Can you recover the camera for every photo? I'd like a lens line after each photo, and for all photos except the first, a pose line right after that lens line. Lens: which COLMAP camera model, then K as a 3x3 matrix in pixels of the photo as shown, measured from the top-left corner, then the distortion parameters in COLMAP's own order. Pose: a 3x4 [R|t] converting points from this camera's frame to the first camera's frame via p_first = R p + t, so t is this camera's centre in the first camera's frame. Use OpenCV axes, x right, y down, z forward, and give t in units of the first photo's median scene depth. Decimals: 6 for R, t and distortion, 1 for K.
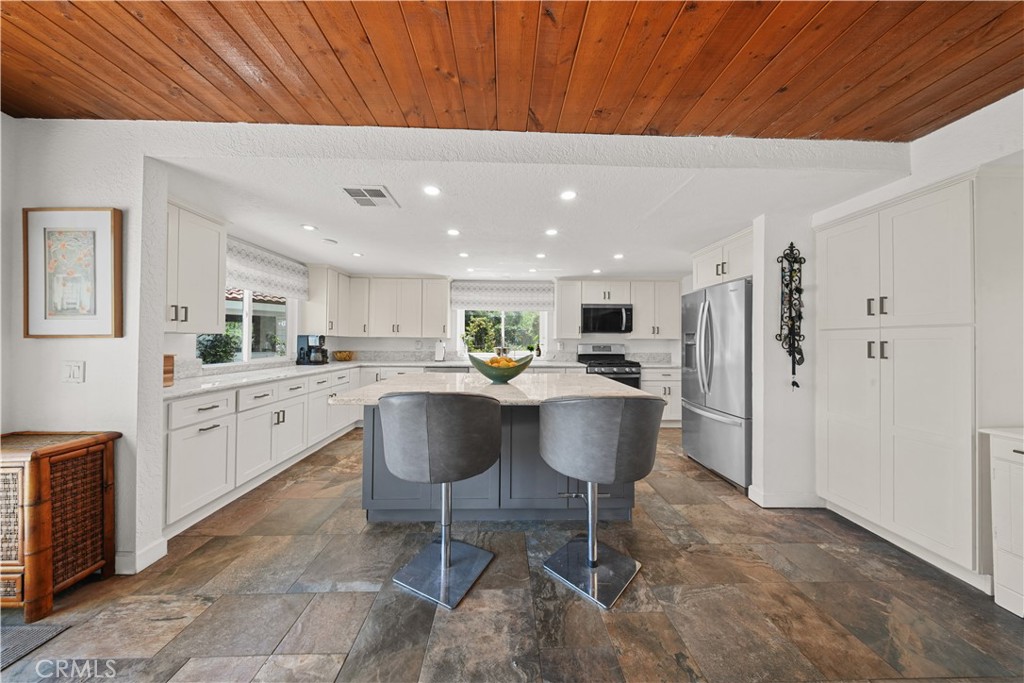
lens RADIAL K [[299.7, 0, 510.4], [0, 299.7, 340.2], [0, 0, 1]] dist [0.000665, -0.000043]
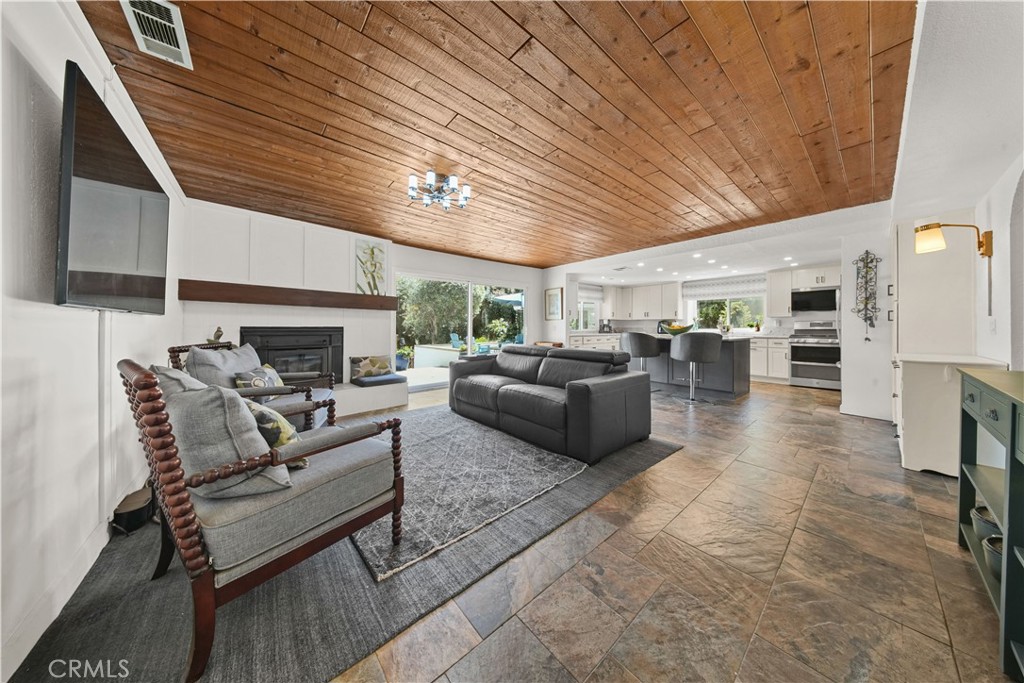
lens RADIAL K [[299.7, 0, 506.8], [0, 299.7, 326.3], [0, 0, 1]] dist [0.000665, -0.000043]
pose [[0.611415, -0.009319, -0.791255, 0.776532], [0.005120, 0.999956, -0.007821, 0.059455], [0.791294, 0.000731, 0.611436, -1.112341]]
